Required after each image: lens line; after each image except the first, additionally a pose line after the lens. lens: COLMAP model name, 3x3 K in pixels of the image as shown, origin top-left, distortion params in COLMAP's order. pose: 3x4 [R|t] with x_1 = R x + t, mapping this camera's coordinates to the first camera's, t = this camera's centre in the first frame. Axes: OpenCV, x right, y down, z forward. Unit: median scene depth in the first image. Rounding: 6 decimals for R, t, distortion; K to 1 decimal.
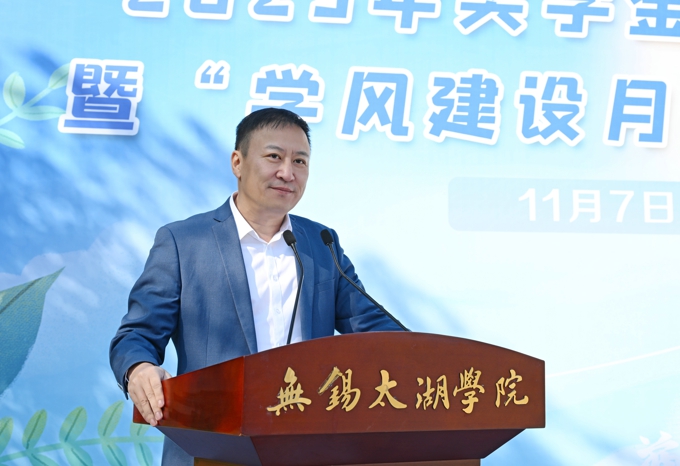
lens RADIAL K [[1151.3, 0, 340.0], [0, 1151.3, 233.3], [0, 0, 1]] dist [0.007409, 0.000000]
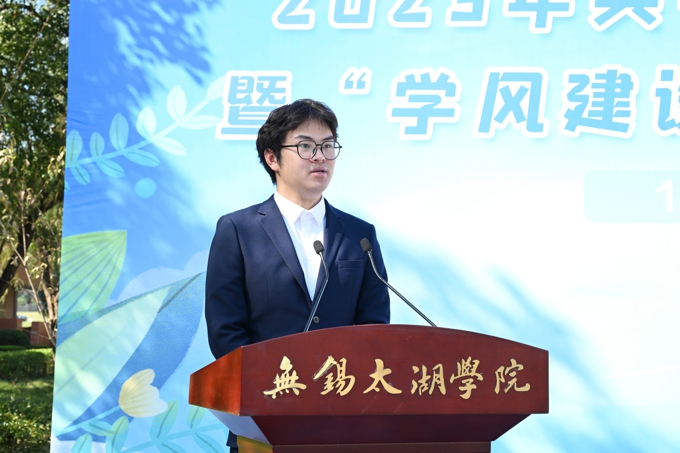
lens RADIAL K [[1116.5, 0, 345.1], [0, 1116.5, 228.7], [0, 0, 1]] dist [0.002347, 0.000000]
pose [[0.982643, -0.015993, -0.184816, 0.068605], [0.016640, 0.999860, 0.001951, -0.002840], [0.184759, -0.004993, 0.982771, -0.019041]]
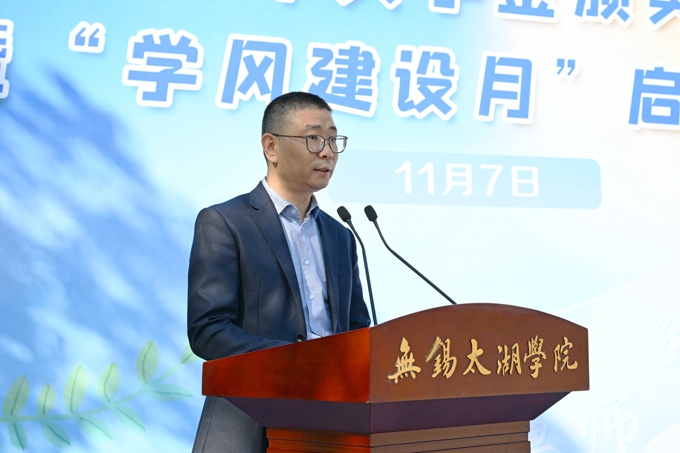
lens RADIAL K [[1195.2, 0, 346.7], [0, 1195.2, 225.8], [0, 0, 1]] dist [0.014291, 0.000000]
pose [[0.978980, 0.004620, 0.203904, -0.100834], [-0.008747, 0.999775, 0.019346, -0.002141], [-0.203769, -0.020723, 0.978800, -0.019230]]
